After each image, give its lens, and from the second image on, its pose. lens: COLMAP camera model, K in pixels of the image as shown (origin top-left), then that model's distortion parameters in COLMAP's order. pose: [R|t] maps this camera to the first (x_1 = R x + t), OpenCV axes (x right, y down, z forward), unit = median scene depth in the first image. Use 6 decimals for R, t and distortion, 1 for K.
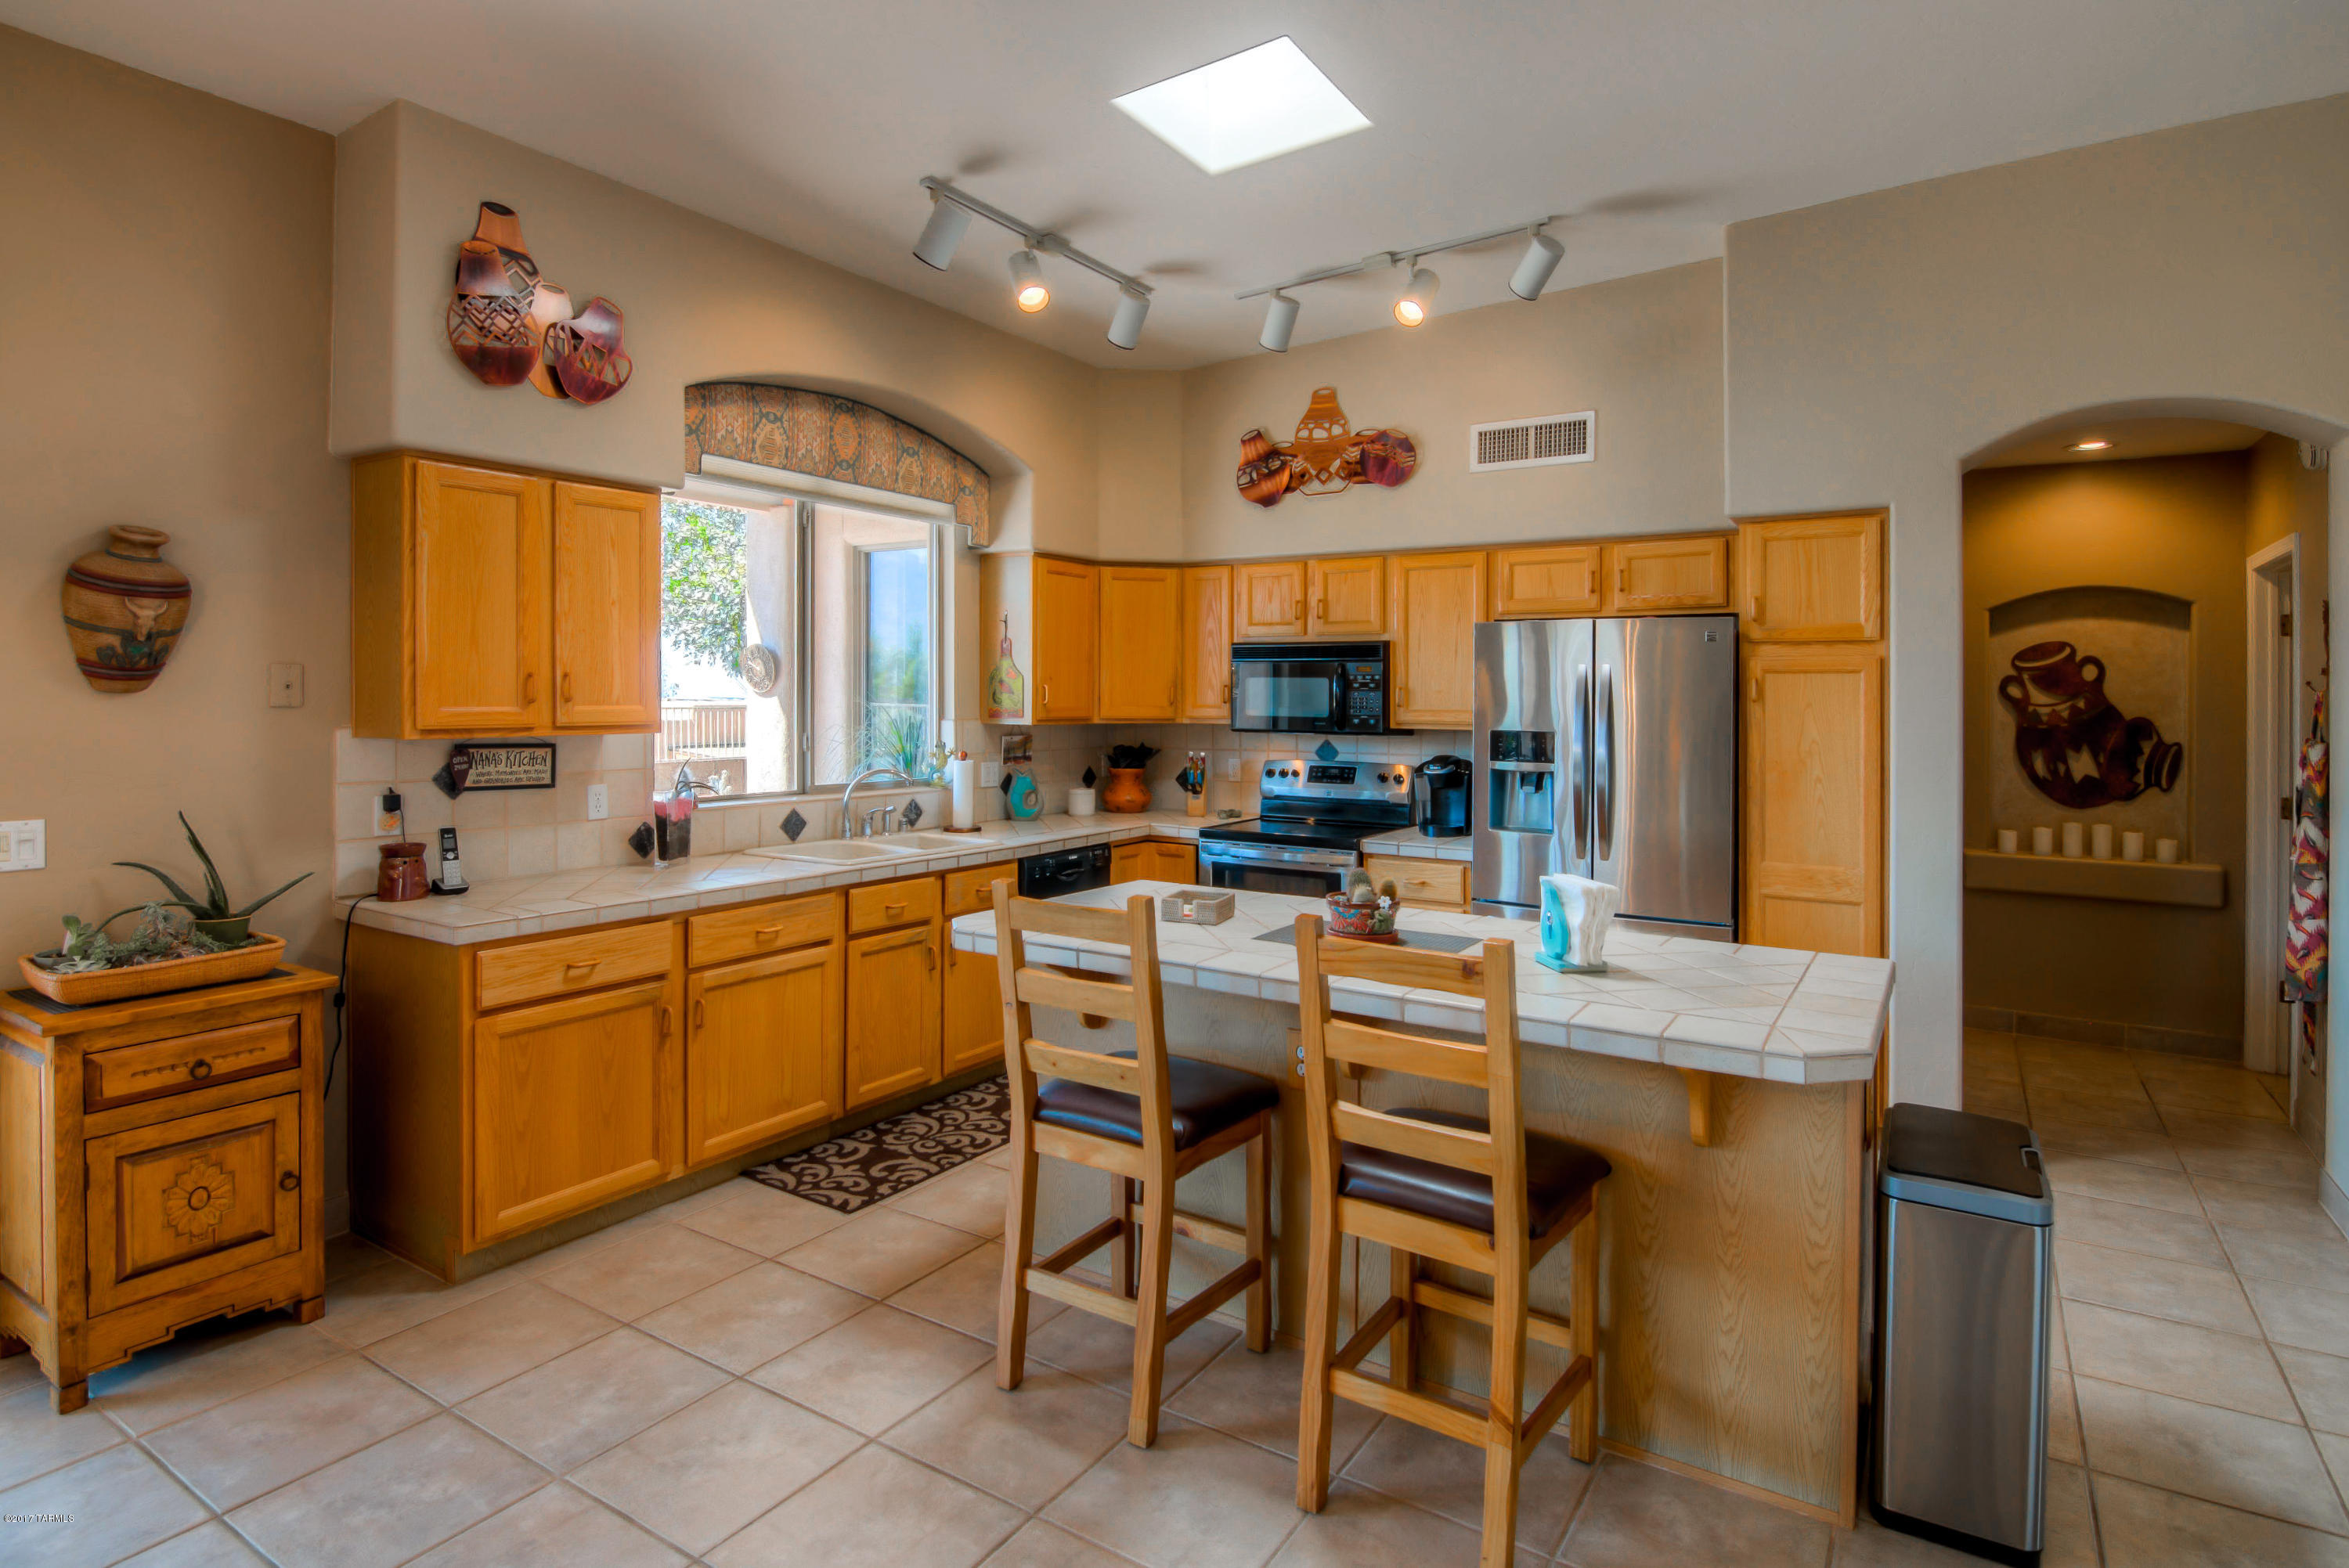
lens RADIAL K [[1252.4, 0, 1168.5], [0, 1252.4, 688.5], [0, 0, 1]] dist [-0.002699, -0.011680]
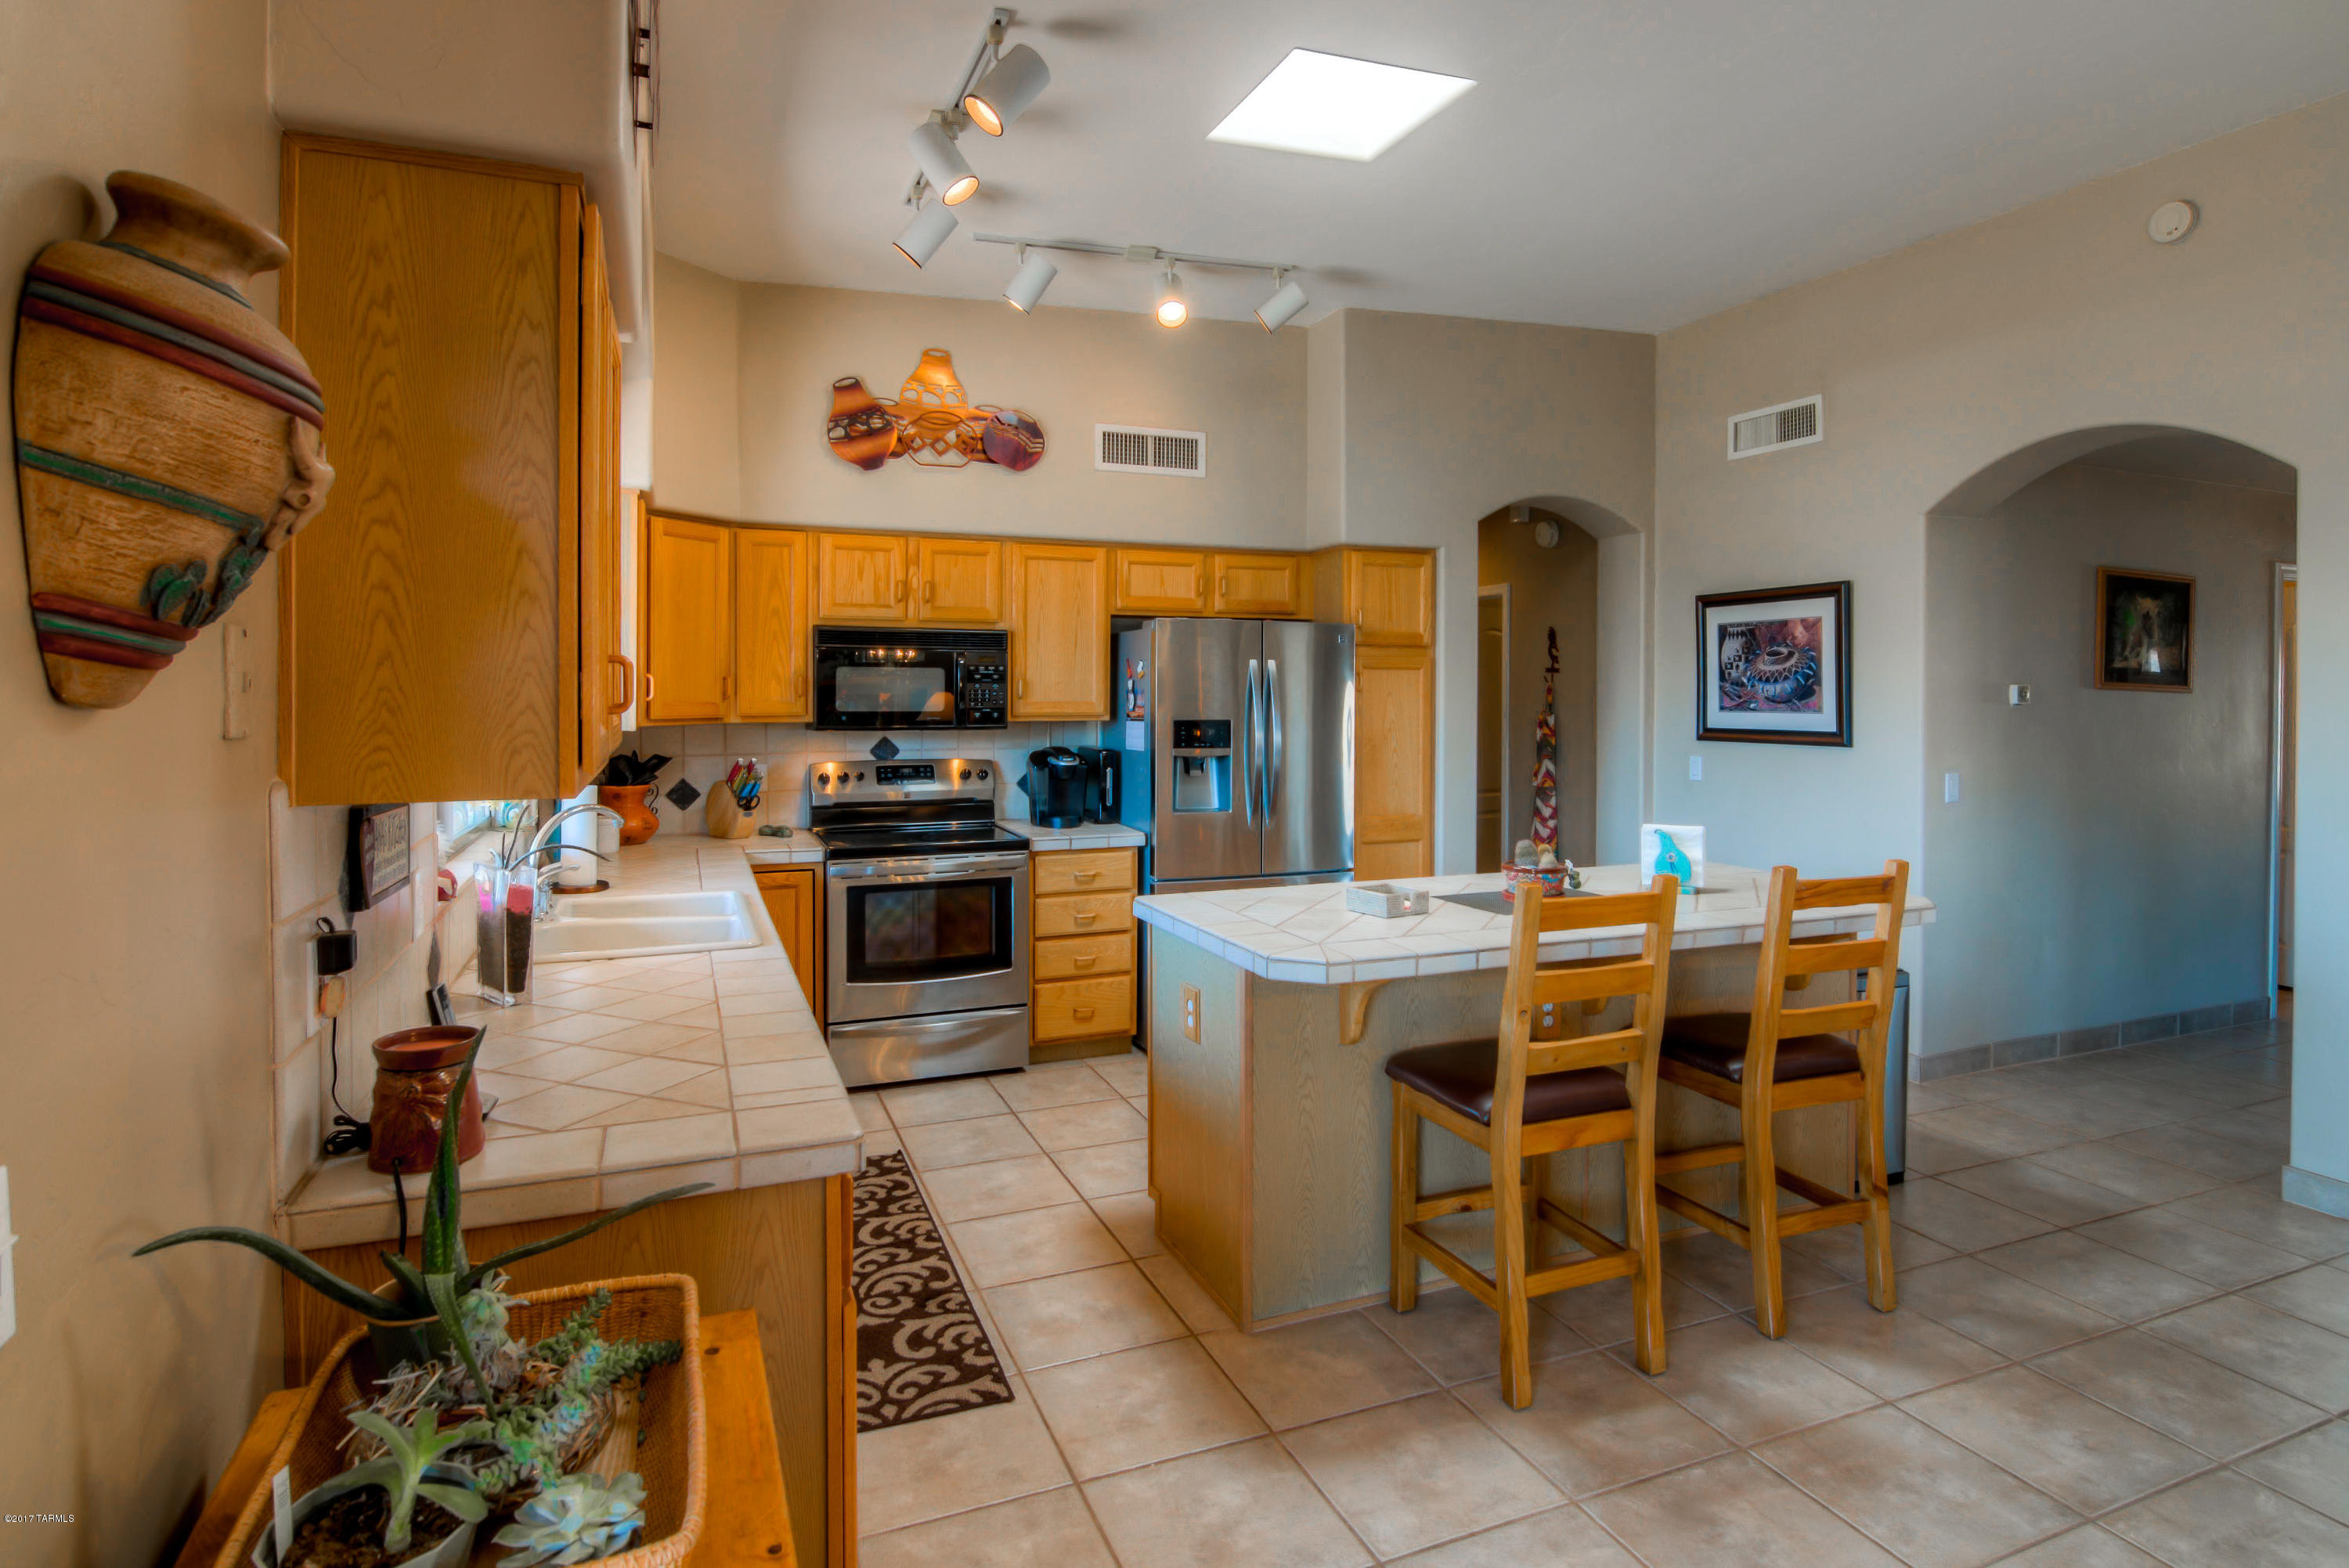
lens RADIAL K [[1248.8, 0, 1219.1], [0, 1248.8, 700.0], [0, 0, 1]] dist [-0.000603, -0.001137]
pose [[0.551482, -0.014792, 0.834055, -0.679962], [-0.003309, 0.999796, 0.019919, -0.005654], [-0.834180, -0.013745, 0.551321, 0.427400]]
